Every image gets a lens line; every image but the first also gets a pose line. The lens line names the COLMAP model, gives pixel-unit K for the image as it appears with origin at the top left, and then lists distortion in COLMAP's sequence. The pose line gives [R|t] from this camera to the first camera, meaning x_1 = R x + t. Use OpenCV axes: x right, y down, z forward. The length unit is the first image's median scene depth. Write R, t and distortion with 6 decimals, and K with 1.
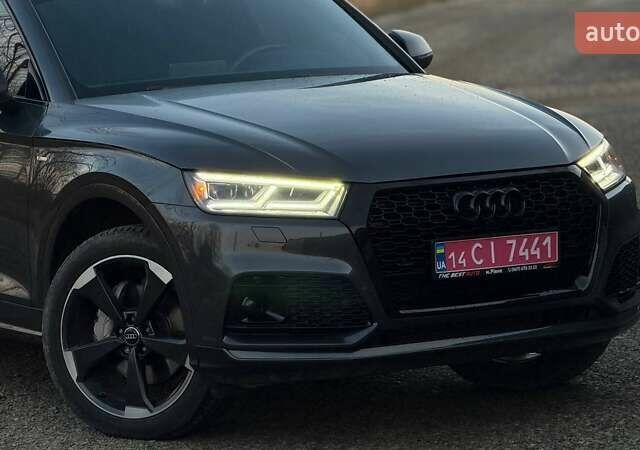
lens RADIAL K [[2467.5, 0, 317.6], [0, 2467.5, 225.2], [0, 0, 1]] dist [-0.229569, 0.000000]
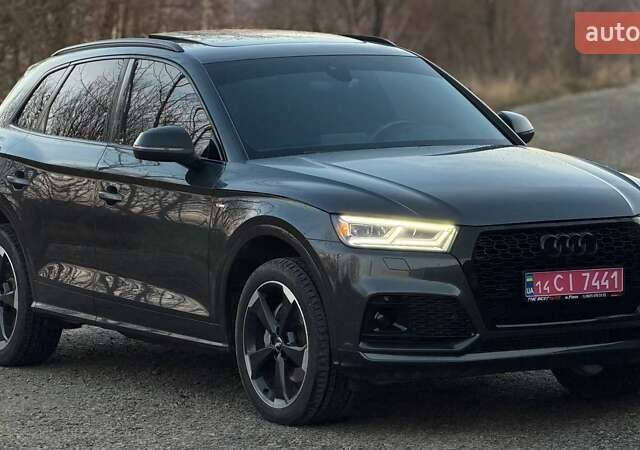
lens RADIAL K [[2467.5, 0, 321.3], [0, 2467.5, 224.8], [0, 0, 1]] dist [-0.229569, 0.000000]
pose [[0.998231, 0.014383, -0.057689, 0.014798], [-0.016560, 0.999162, -0.037440, 0.031133], [0.057102, 0.038329, 0.997632, -0.285246]]
